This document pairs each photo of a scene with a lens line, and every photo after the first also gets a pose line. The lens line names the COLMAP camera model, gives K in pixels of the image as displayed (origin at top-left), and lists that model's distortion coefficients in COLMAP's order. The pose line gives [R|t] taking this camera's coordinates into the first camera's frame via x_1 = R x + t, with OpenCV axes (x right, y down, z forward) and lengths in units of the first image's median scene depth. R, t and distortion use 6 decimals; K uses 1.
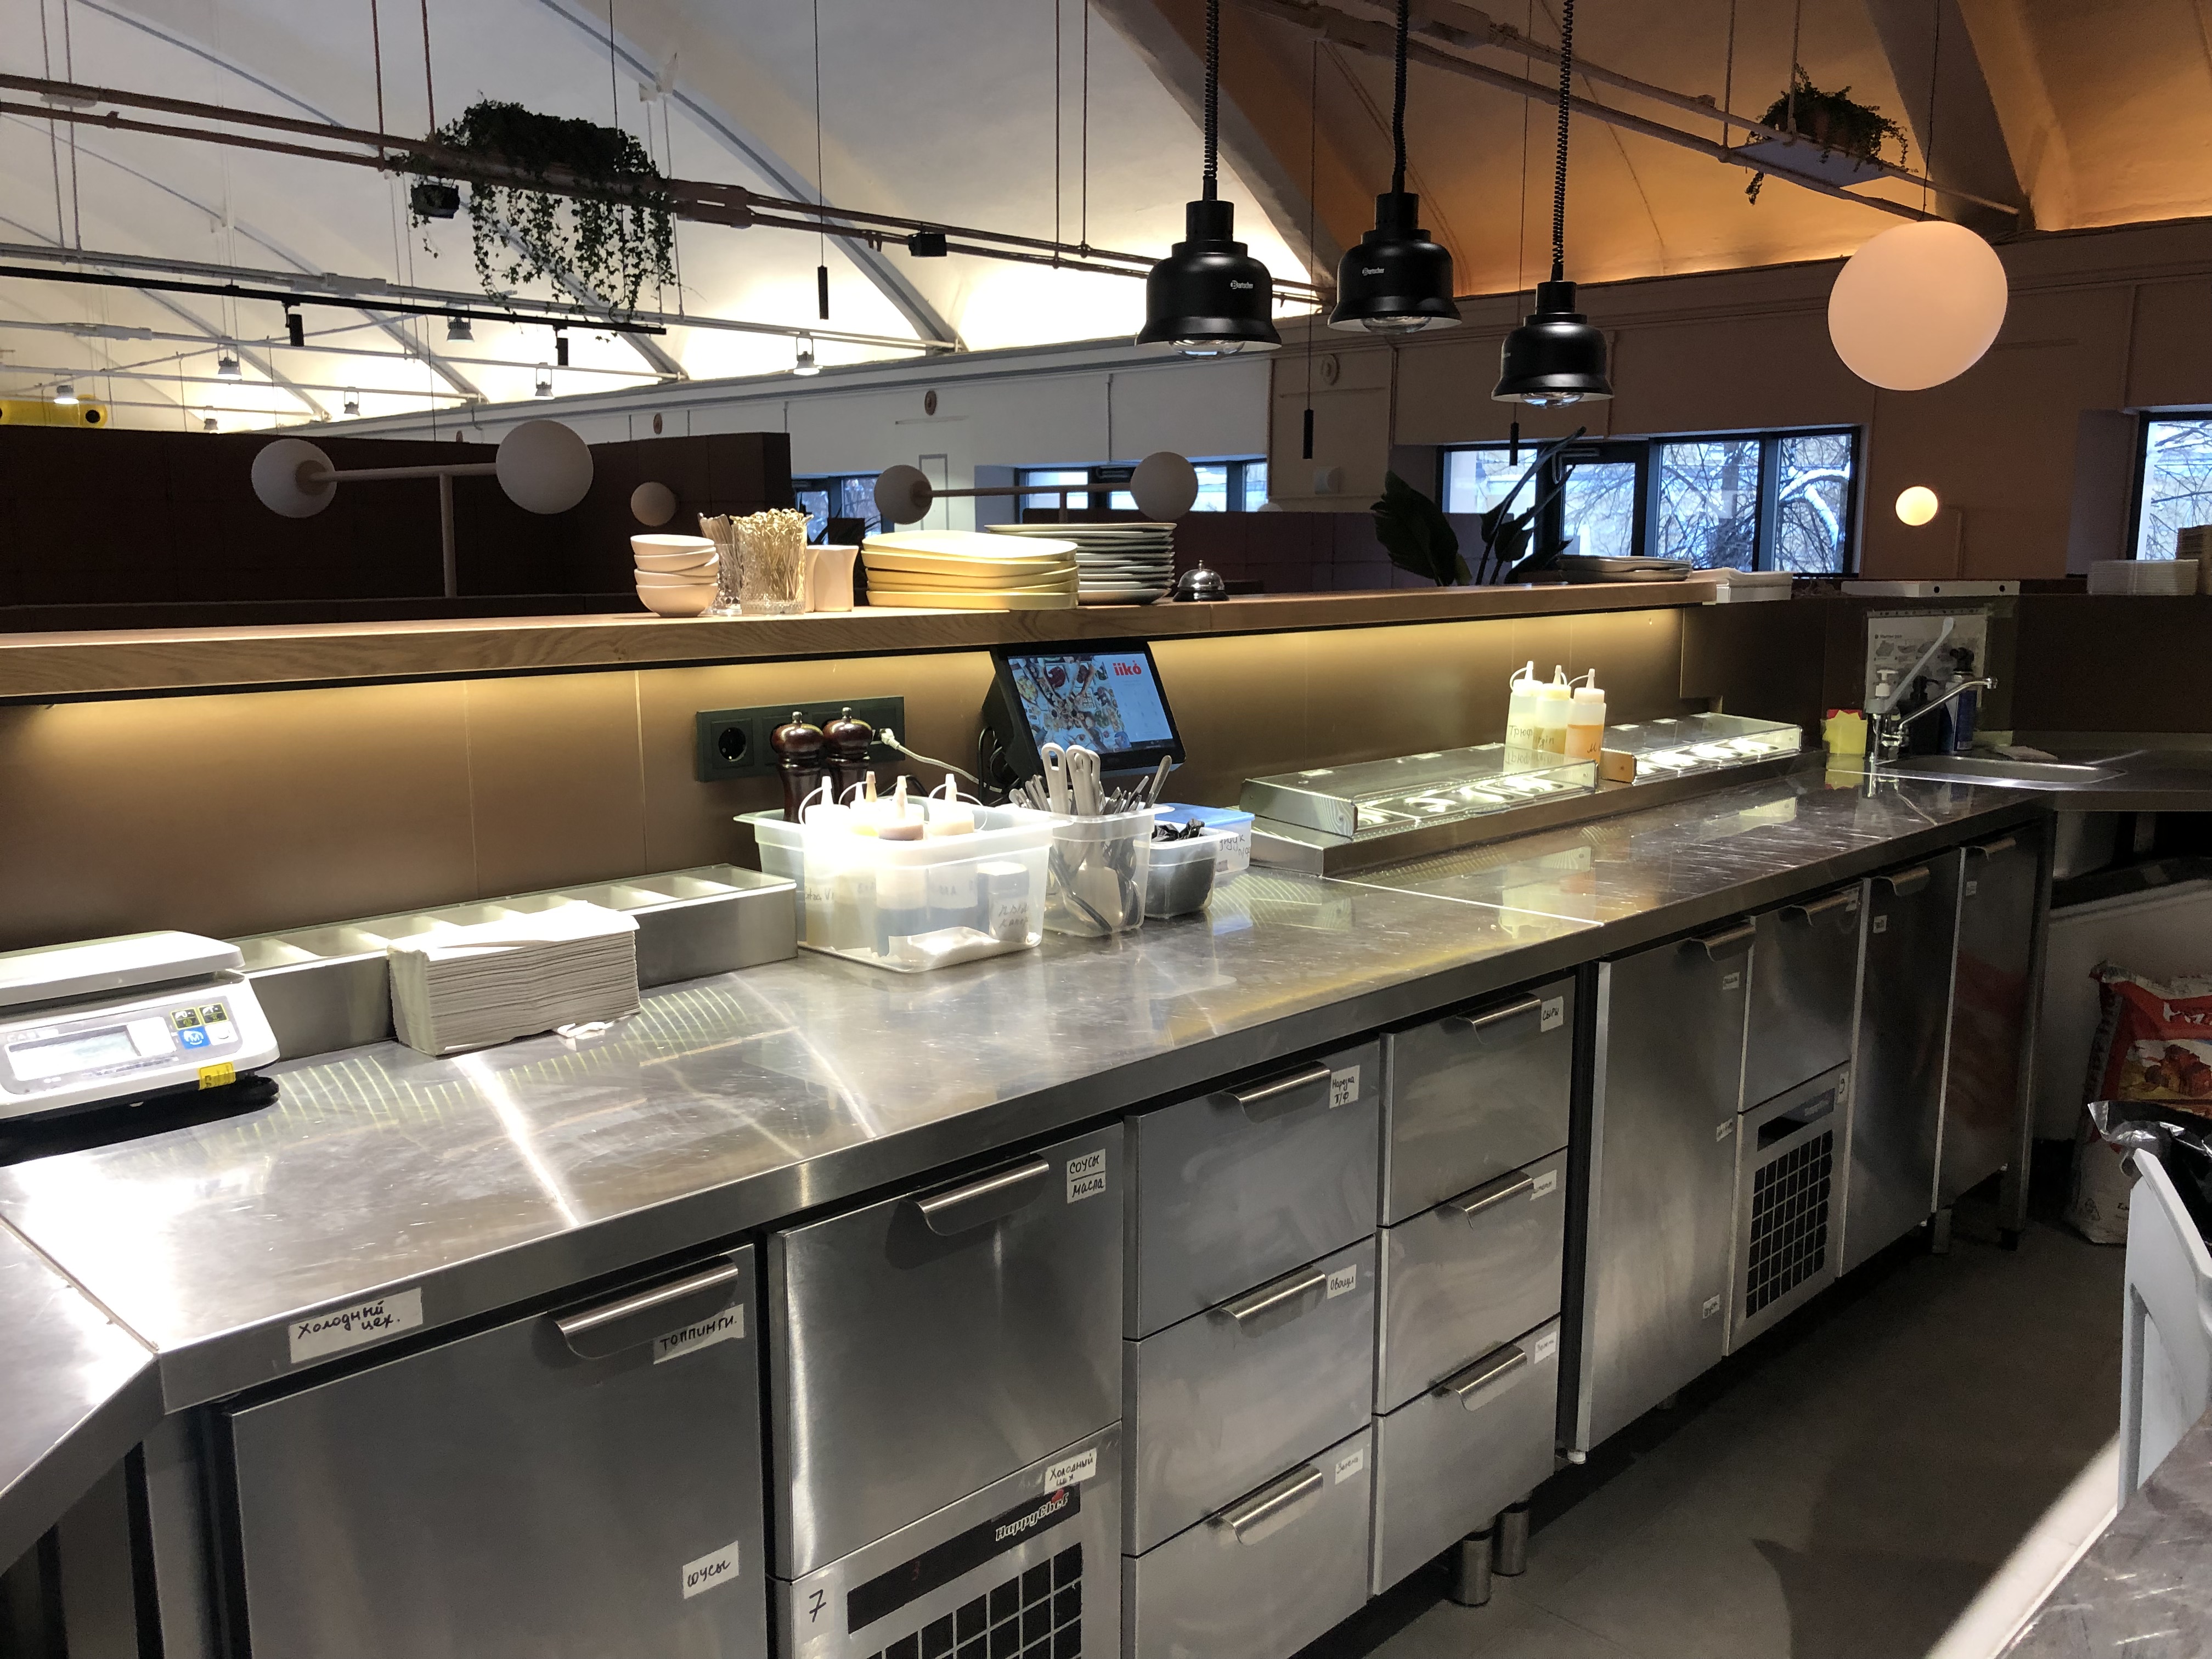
lens RADIAL K [[1813.2, 0, 1106.1], [0, 1813.2, 831.2], [0, 0, 1]] dist [0.010105, -0.005091]
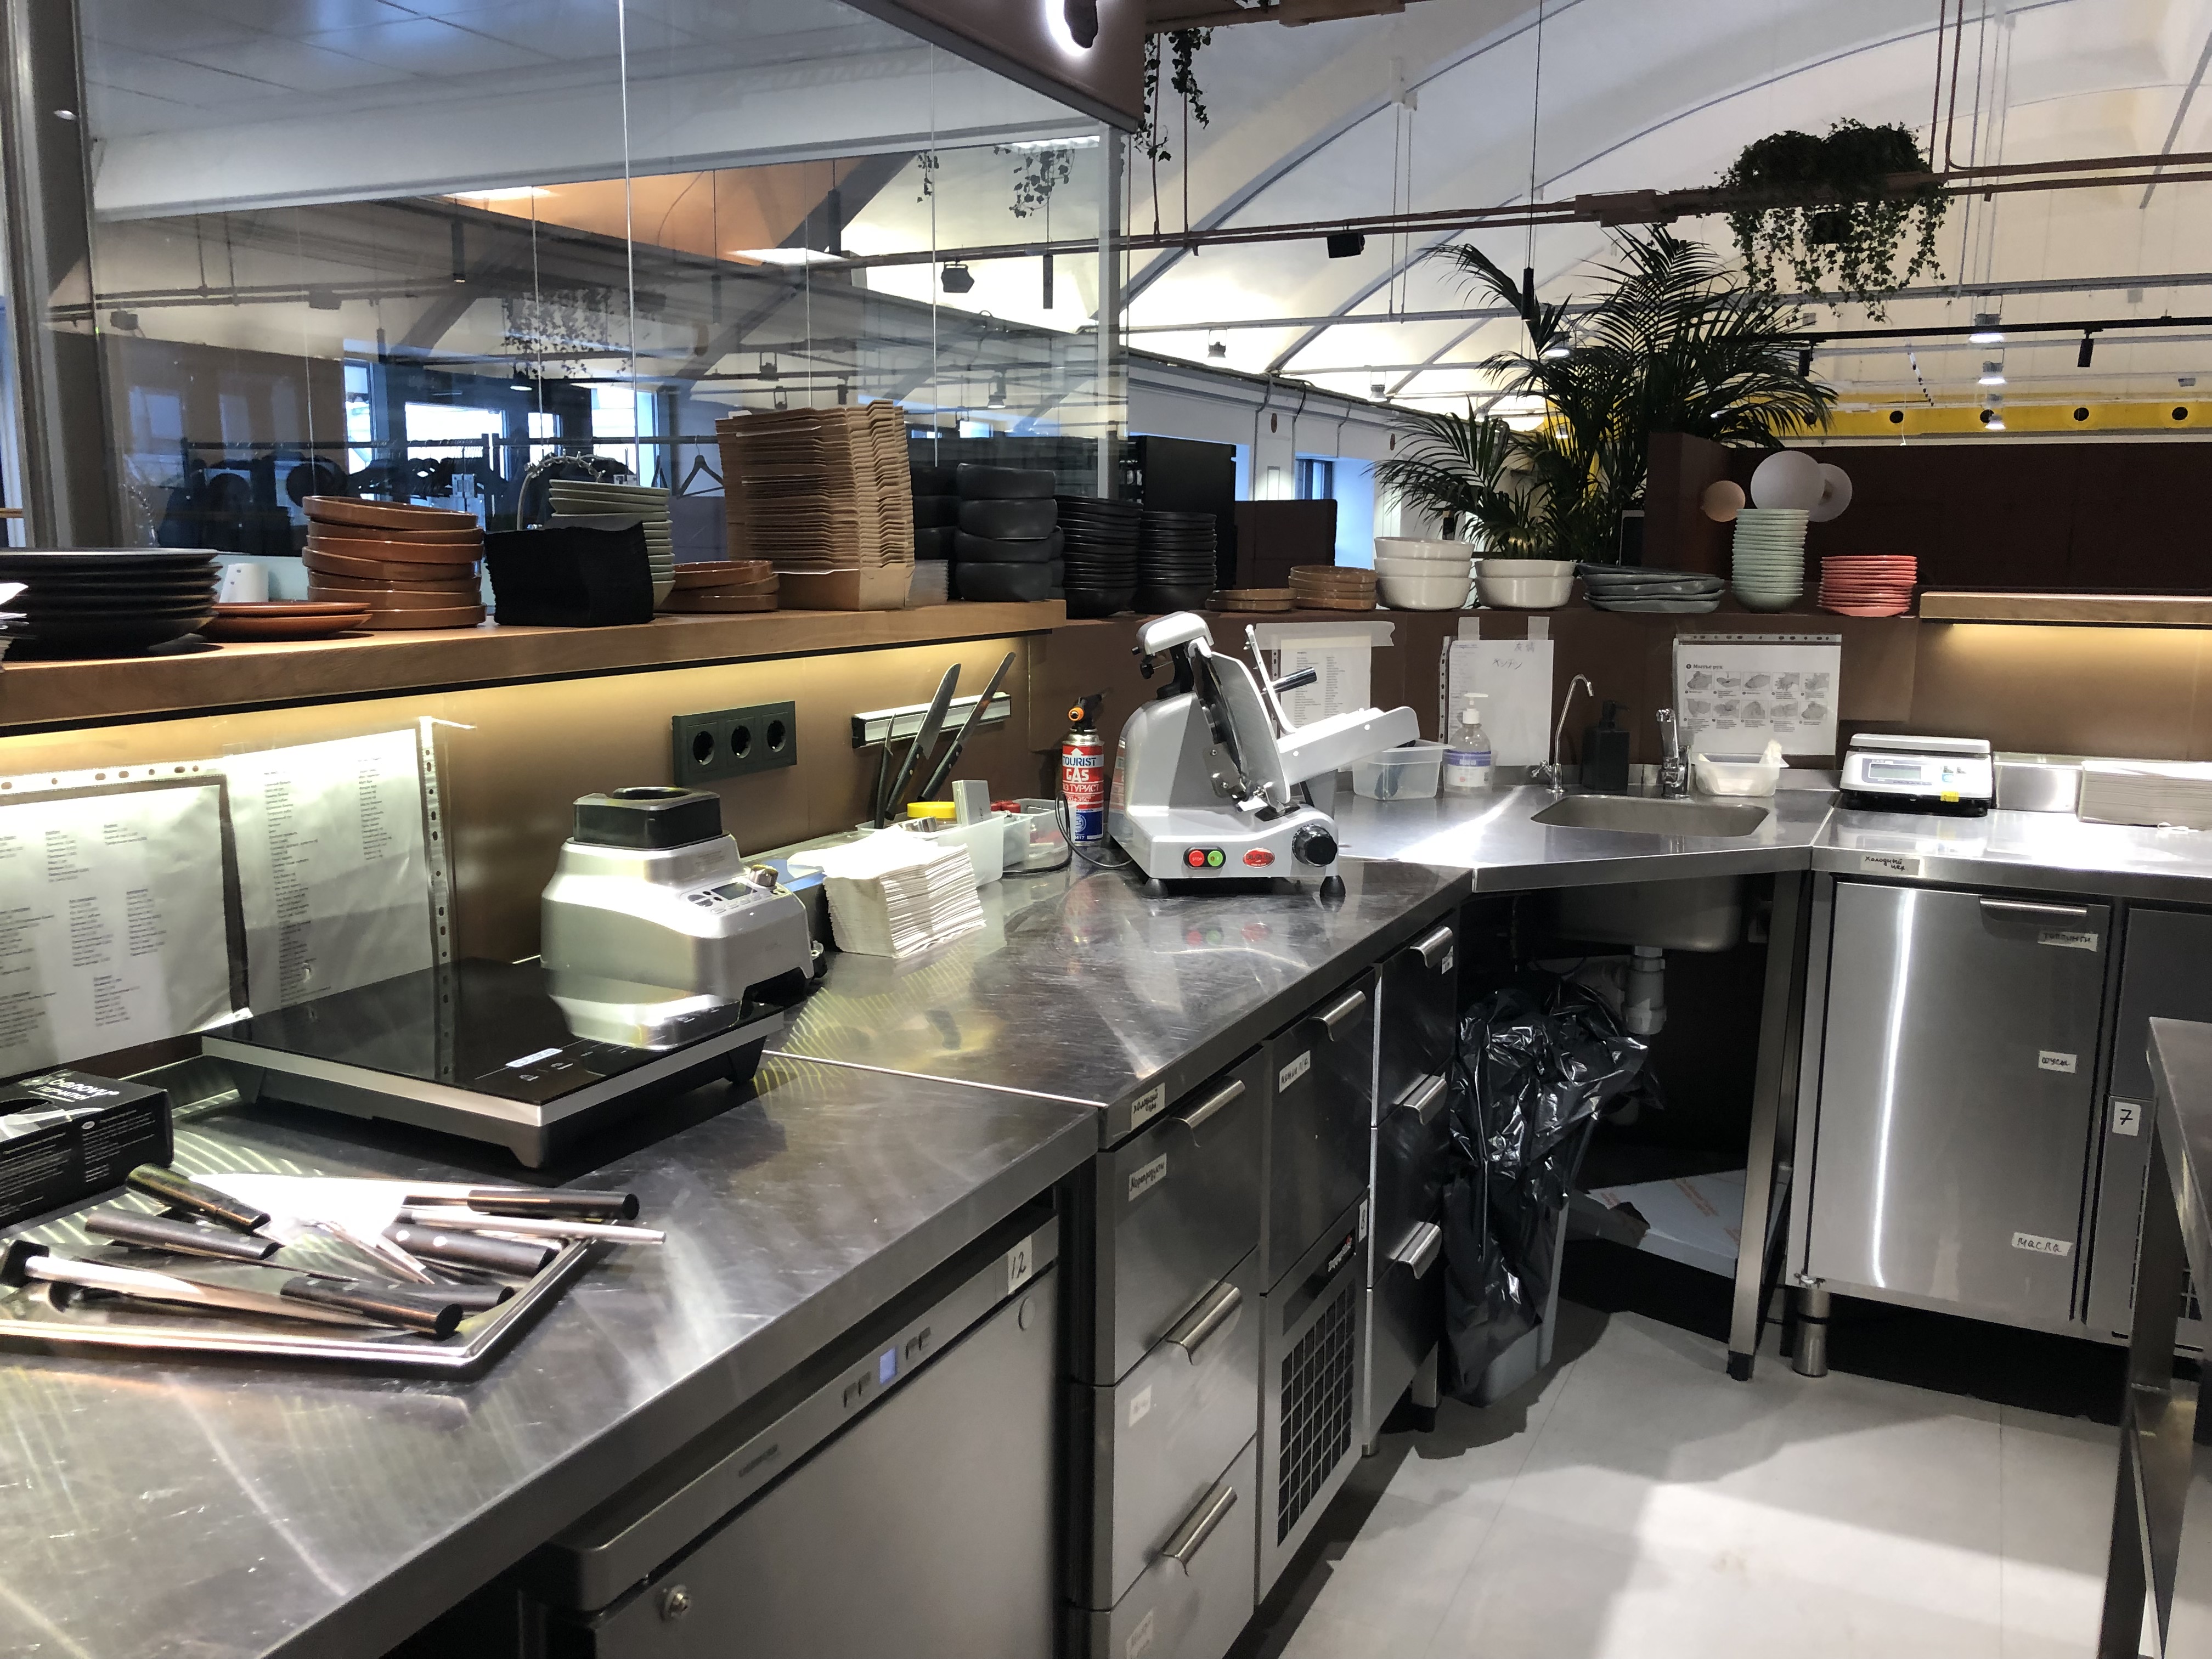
lens RADIAL K [[1813.2, 0, 1107.4], [0, 1813.2, 833.7], [0, 0, 1]] dist [0.010105, -0.005091]
pose [[0.323778, 0.154793, -0.933385, 1.049798], [-0.155001, 0.981875, 0.109067, 0.085331], [0.933350, 0.109362, 0.341902, -0.568620]]
